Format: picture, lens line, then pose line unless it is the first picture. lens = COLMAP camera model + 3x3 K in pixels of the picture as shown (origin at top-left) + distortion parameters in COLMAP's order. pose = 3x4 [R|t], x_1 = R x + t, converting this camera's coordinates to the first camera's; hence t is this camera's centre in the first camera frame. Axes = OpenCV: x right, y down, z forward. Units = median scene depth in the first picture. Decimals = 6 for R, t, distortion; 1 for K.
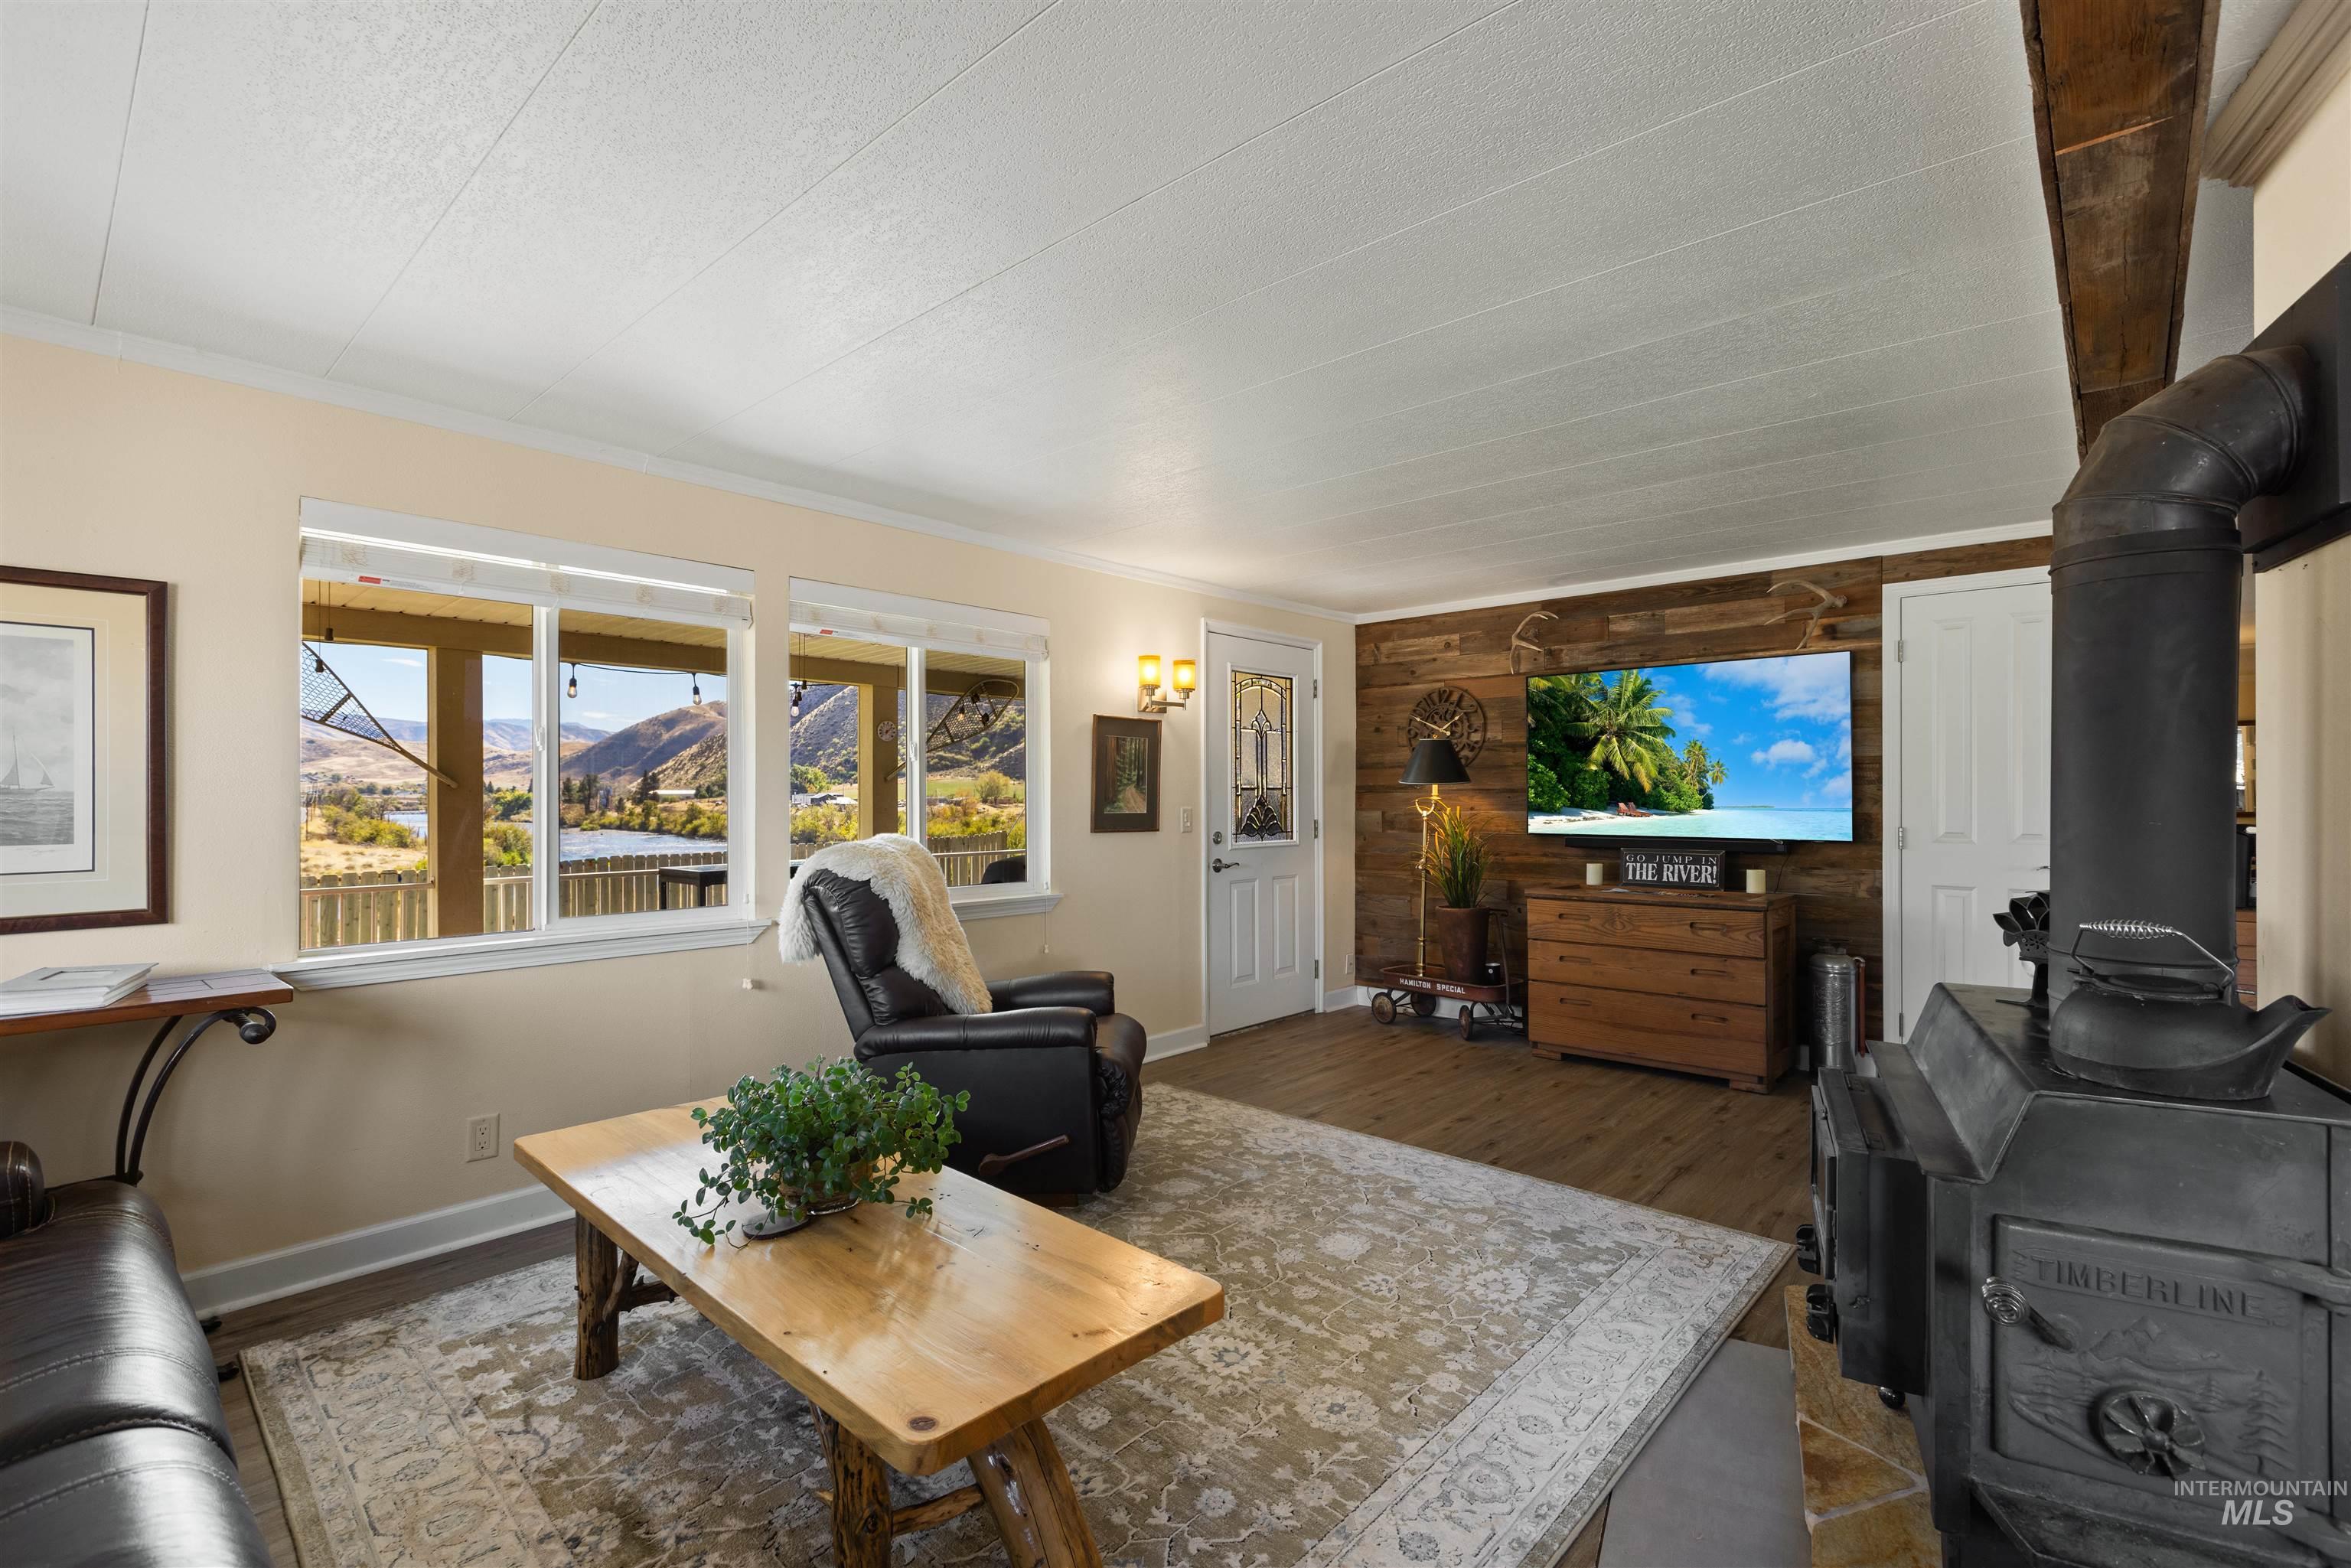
lens RADIAL K [[1047.5, 0, 1176.0], [0, 1047.5, 782.7], [0, 0, 1]] dist [0.001514, -0.000279]
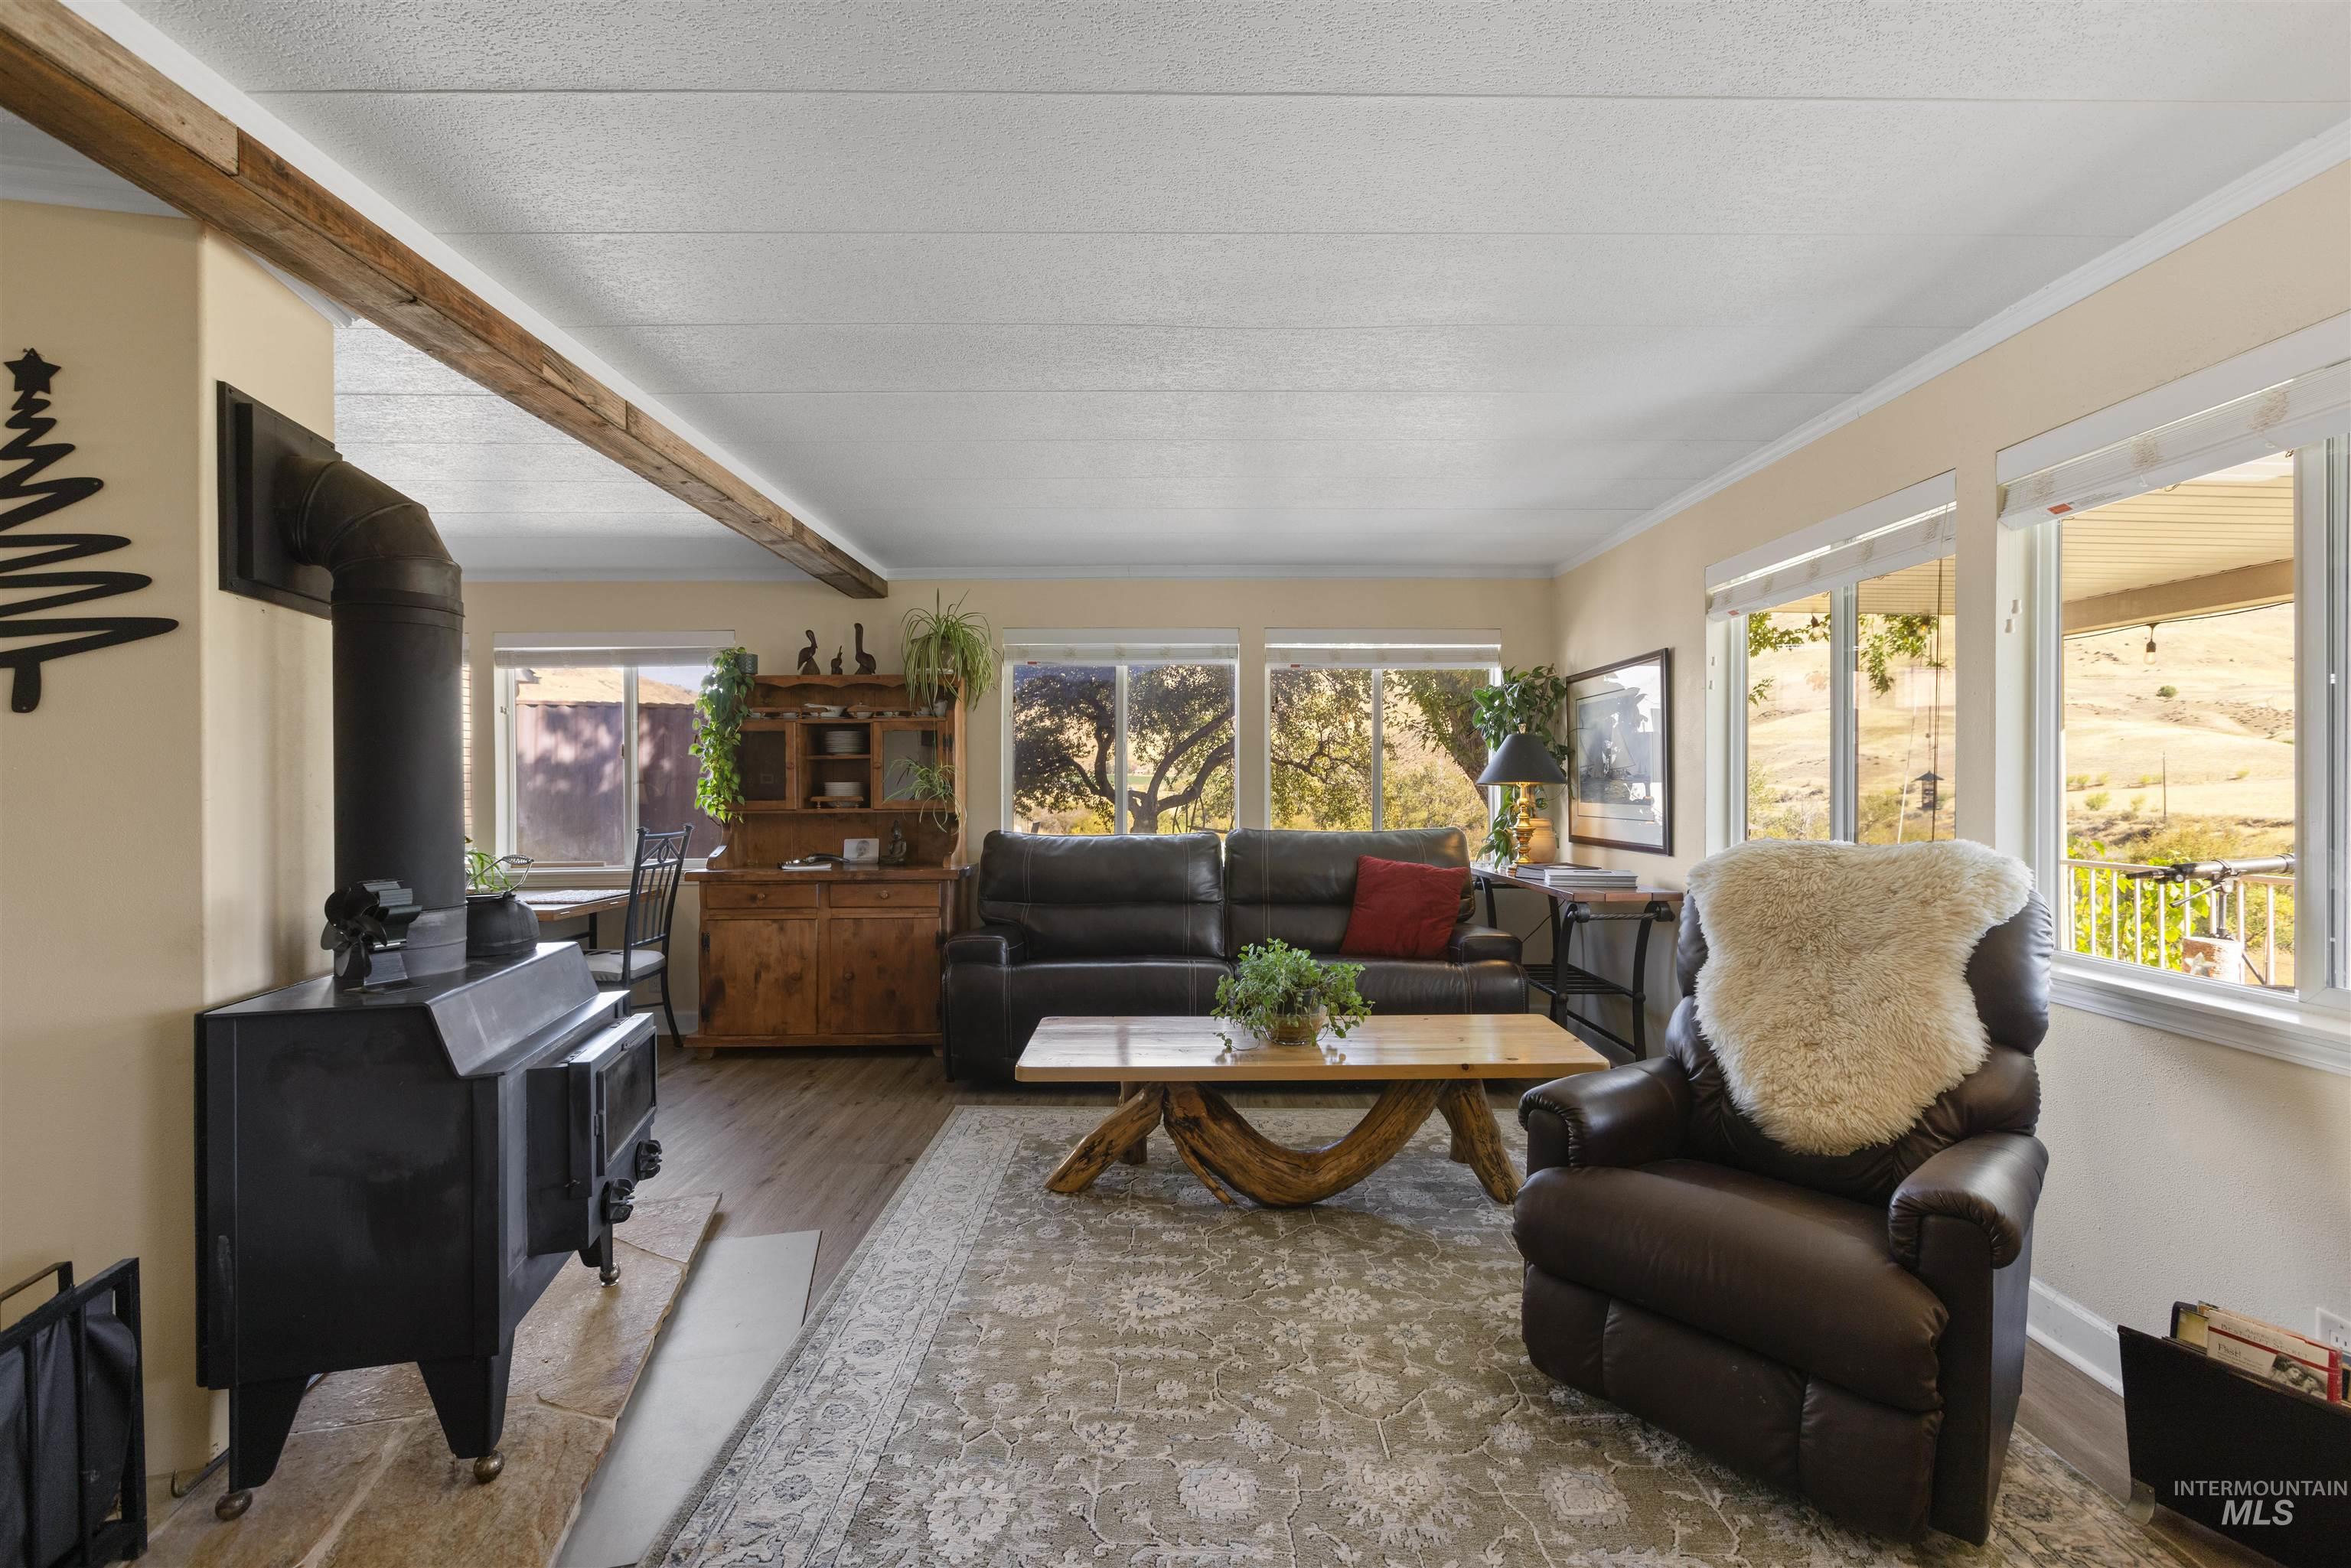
lens RADIAL K [[1042.5, 0, 1181.1], [0, 1042.5, 782.8], [0, 0, 1]] dist [0.003257, -0.000058]
pose [[-0.732774, 0.006372, -0.680442, 0.377133], [0.014197, 0.999882, -0.005925, 0.011205], [0.680324, -0.014001, -0.732778, 0.907929]]
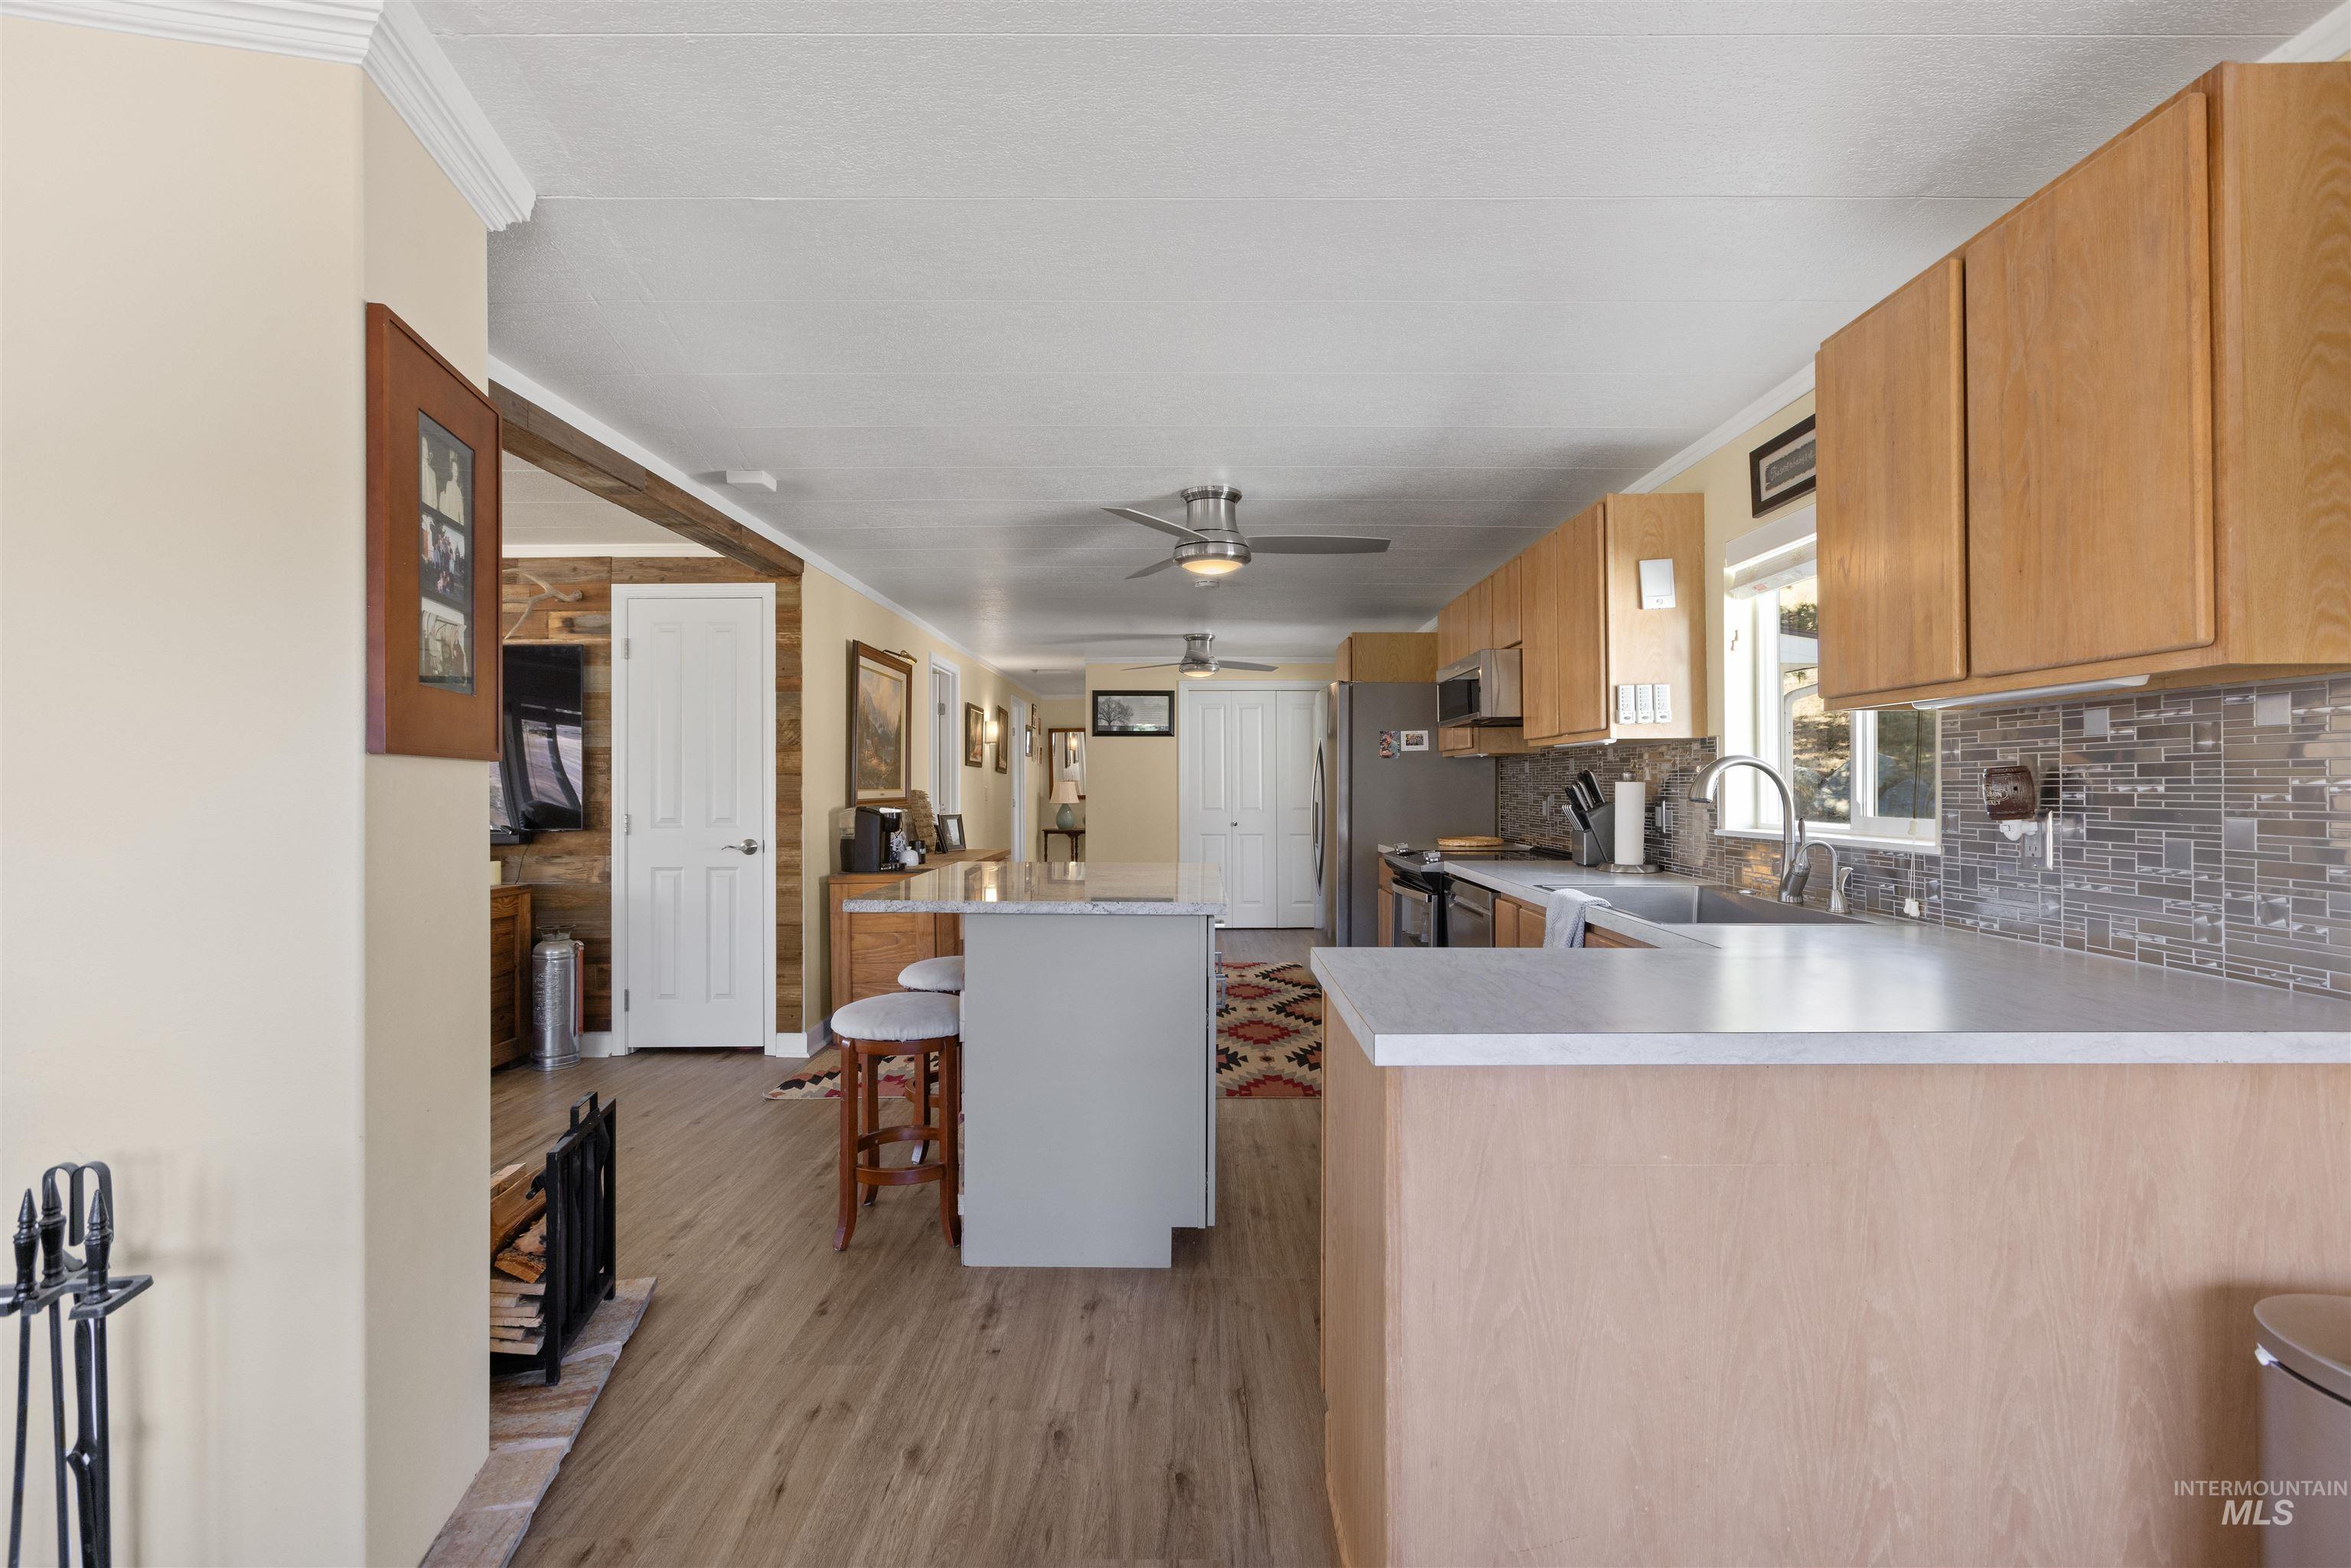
lens RADIAL K [[1053.6, 0, 1181.2], [0, 1053.6, 783.7], [0, 0, 1]] dist [0.022058, 0.000216]
pose [[0.742145, -0.004011, 0.670227, 0.381145], [-0.001681, 0.999968, 0.007846, 0.001797], [-0.670237, -0.006950, 0.742114, -0.173920]]
